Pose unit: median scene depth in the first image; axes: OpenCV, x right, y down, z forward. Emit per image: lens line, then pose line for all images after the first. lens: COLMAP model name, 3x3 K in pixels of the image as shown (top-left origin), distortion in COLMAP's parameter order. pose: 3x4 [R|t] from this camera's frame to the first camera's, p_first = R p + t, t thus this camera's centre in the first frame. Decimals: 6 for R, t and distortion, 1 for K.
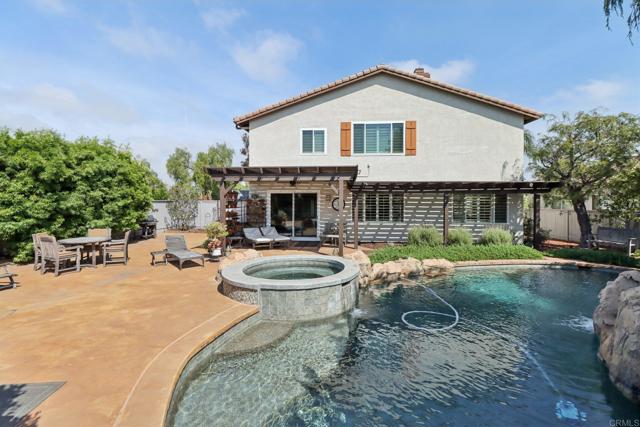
lens RADIAL K [[297.1, 0, 323.3], [0, 297.1, 201.2], [0, 0, 1]] dist [-0.012239, -0.006469]
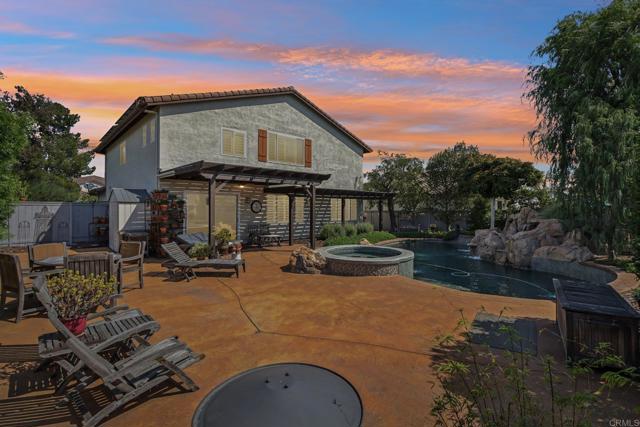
lens RADIAL K [[297.1, 0, 324.1], [0, 297.1, 210.3], [0, 0, 1]] dist [-0.012239, -0.006469]
pose [[0.670834, -0.007036, 0.741574, -0.663421], [-0.001026, 0.999945, 0.010416, 0.013471], [-0.741607, -0.007748, 0.670790, 0.137410]]
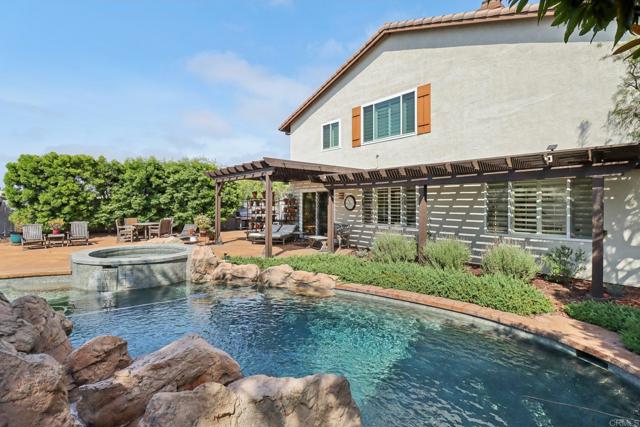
lens RADIAL K [[297.1, 0, 324.4], [0, 297.1, 203.0], [0, 0, 1]] dist [-0.012239, -0.006469]
pose [[0.717379, -0.001715, -0.696681, 0.709589], [-0.004460, 0.999965, -0.007054, 0.020137], [0.696669, 0.008168, 0.717346, 0.374240]]
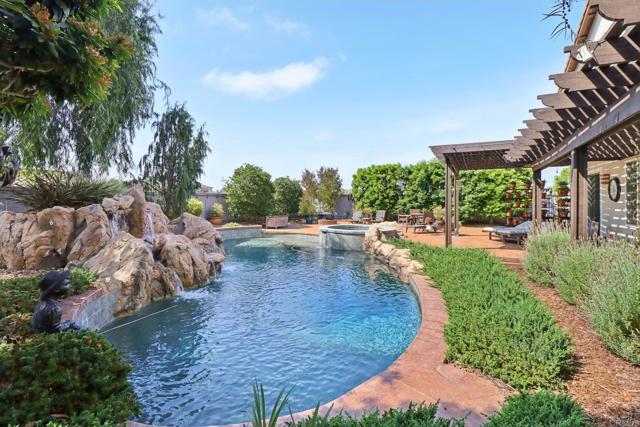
lens RADIAL K [[297.1, 0, 323.1], [0, 297.1, 200.1], [0, 0, 1]] dist [-0.012239, -0.006469]
pose [[-0.391338, -0.011622, -0.920174, 0.878423], [-0.008005, 0.999925, -0.009225, 0.046189], [0.920212, 0.003756, -0.391401, 0.839536]]
